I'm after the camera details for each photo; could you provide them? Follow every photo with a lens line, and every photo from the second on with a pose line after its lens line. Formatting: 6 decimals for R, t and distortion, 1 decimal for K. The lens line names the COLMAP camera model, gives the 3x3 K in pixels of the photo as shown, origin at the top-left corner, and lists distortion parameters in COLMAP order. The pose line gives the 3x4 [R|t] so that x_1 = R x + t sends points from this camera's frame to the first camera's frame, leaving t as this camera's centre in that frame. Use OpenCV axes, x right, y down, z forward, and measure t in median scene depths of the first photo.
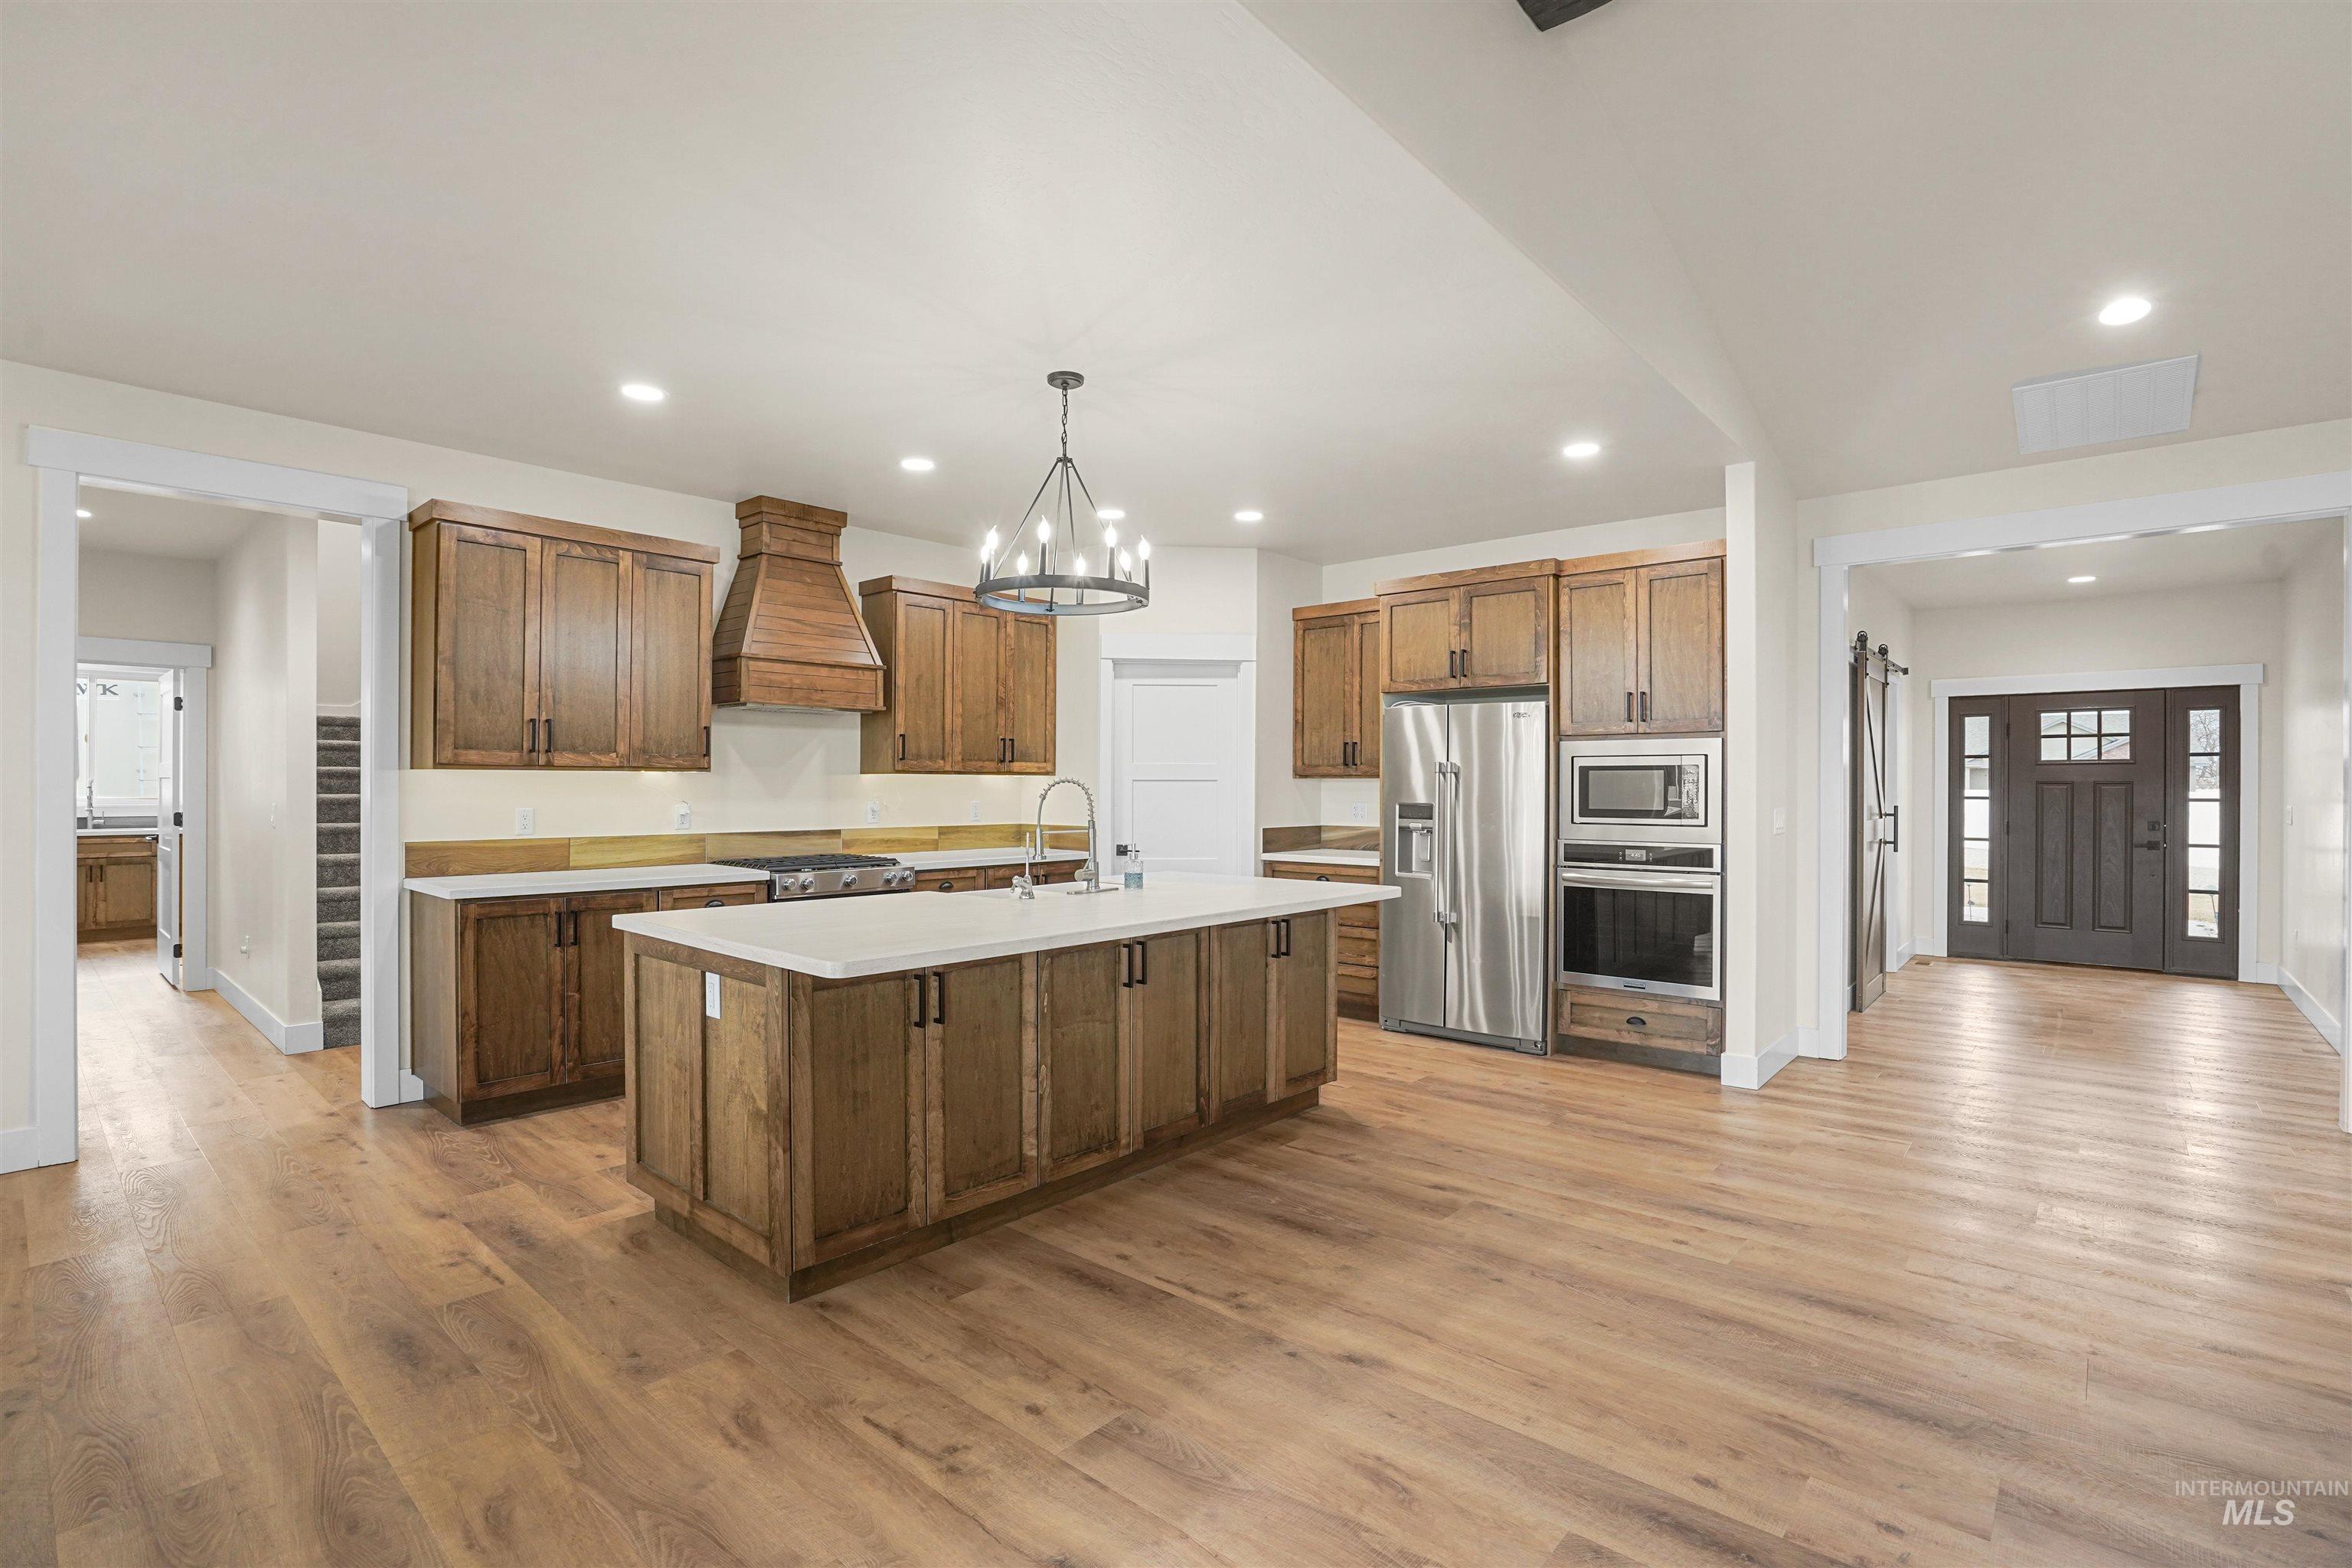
lens RADIAL K [[1095.0, 0, 1177.2], [0, 1095.0, 771.3], [0, 0, 1]] dist [-0.038464, 0.000492]
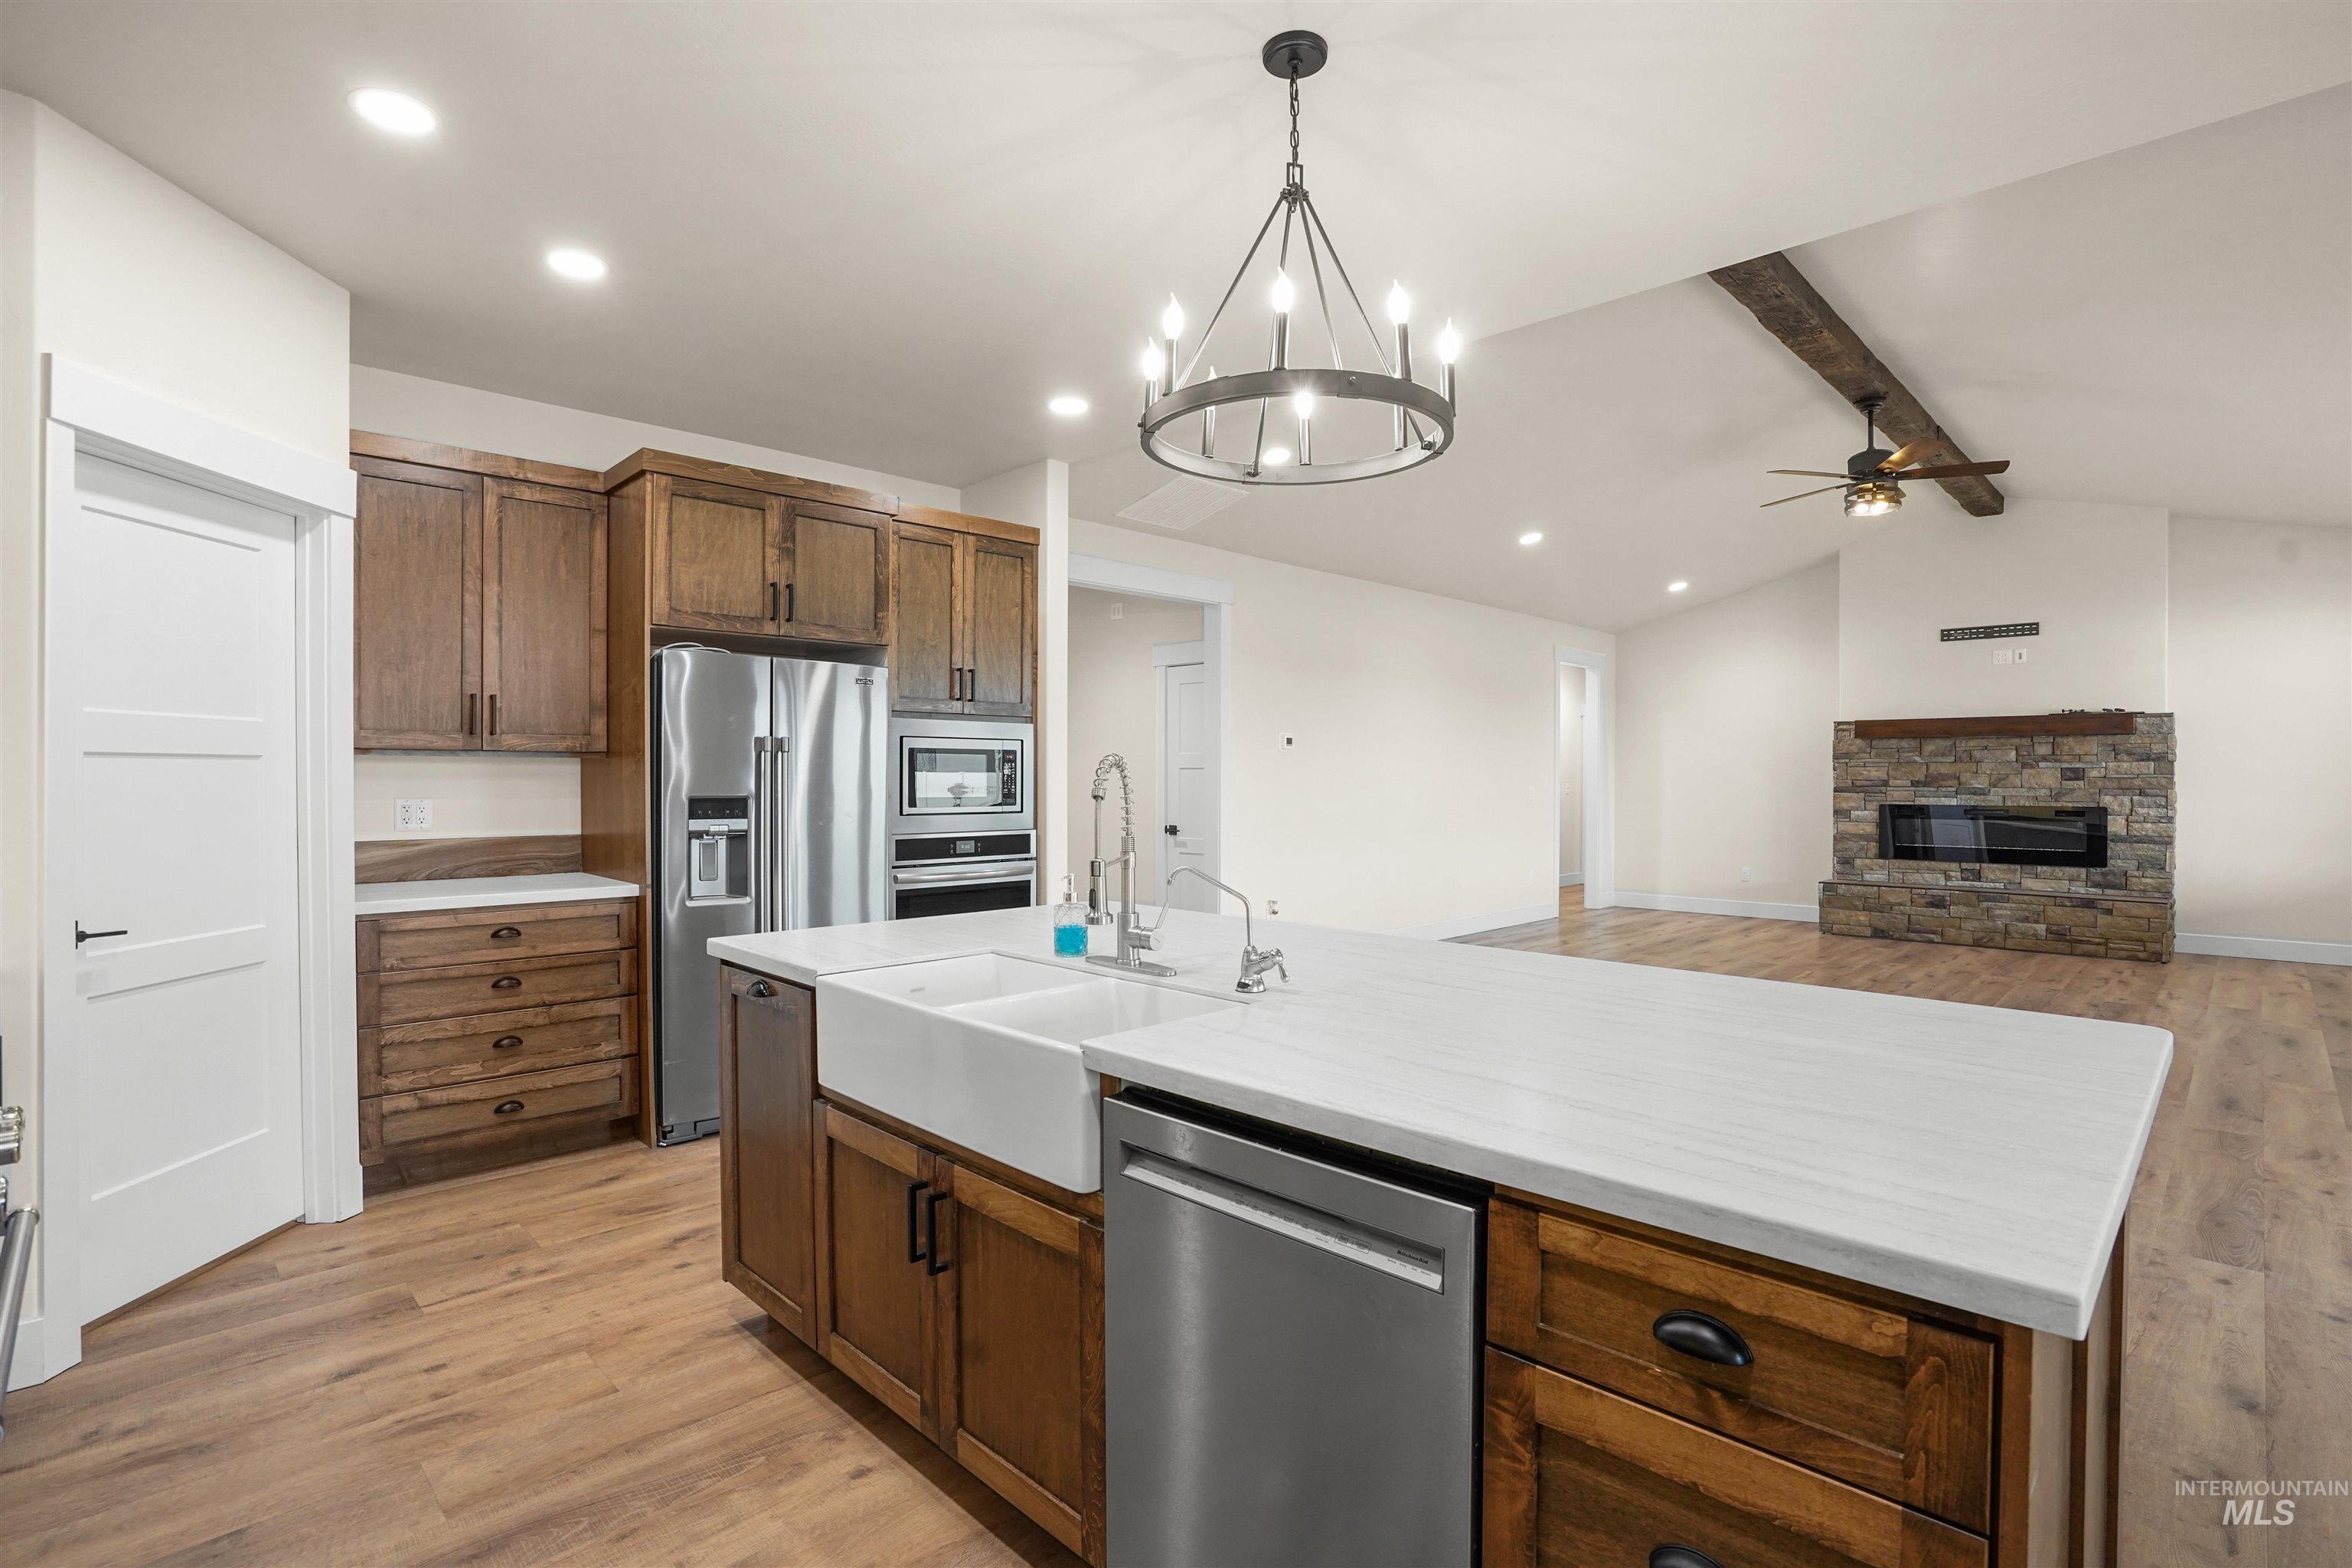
lens RADIAL K [[1110.6, 0, 1176.0], [0, 1110.6, 784.0], [0, 0, 1]] dist [-0.057031, 0.001661]
pose [[0.067297, -0.011101, 0.997671, -0.497943], [-0.018937, 0.999744, 0.012401, 0.008943], [-0.997553, -0.019728, 0.067069, 0.753290]]
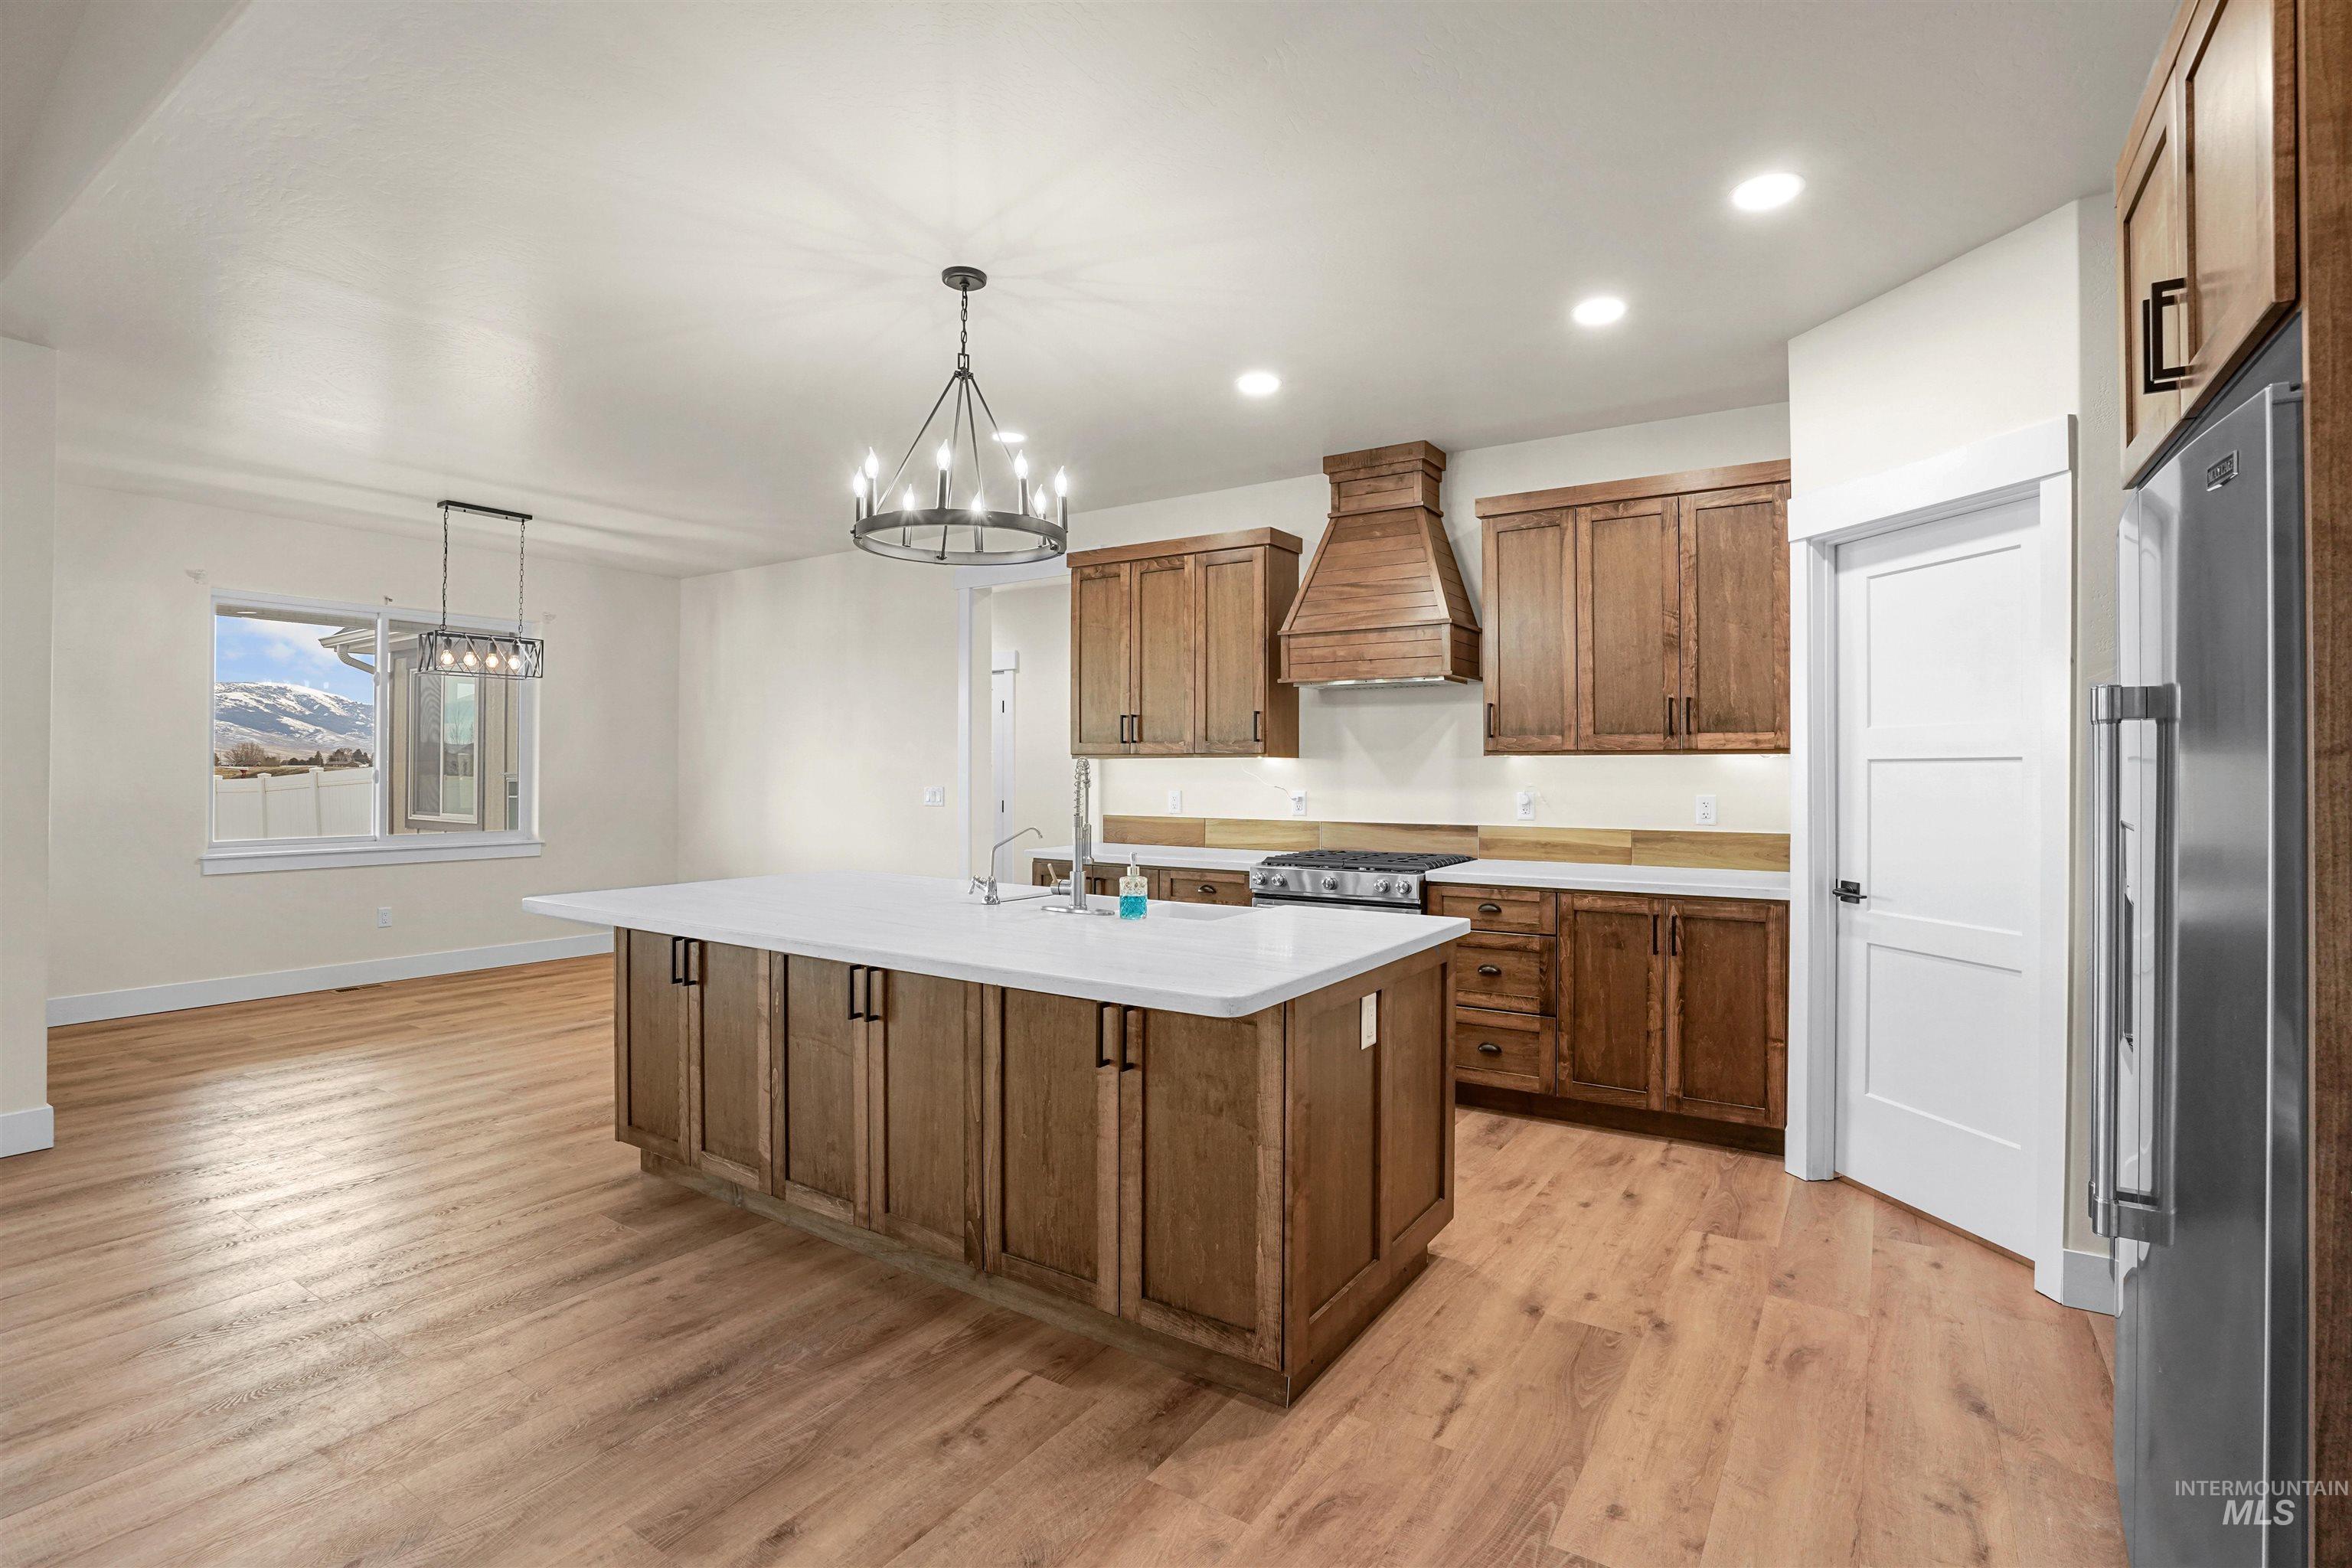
lens RADIAL K [[1095.0, 0, 1177.2], [0, 1095.0, 771.3], [0, 0, 1]] dist [-0.038464, 0.000492]
pose [[0.135145, -0.002518, -0.990823, 0.535454], [0.012021, 0.999927, -0.000901, 0.012719], [0.990753, -0.011789, 0.135165, 0.774056]]
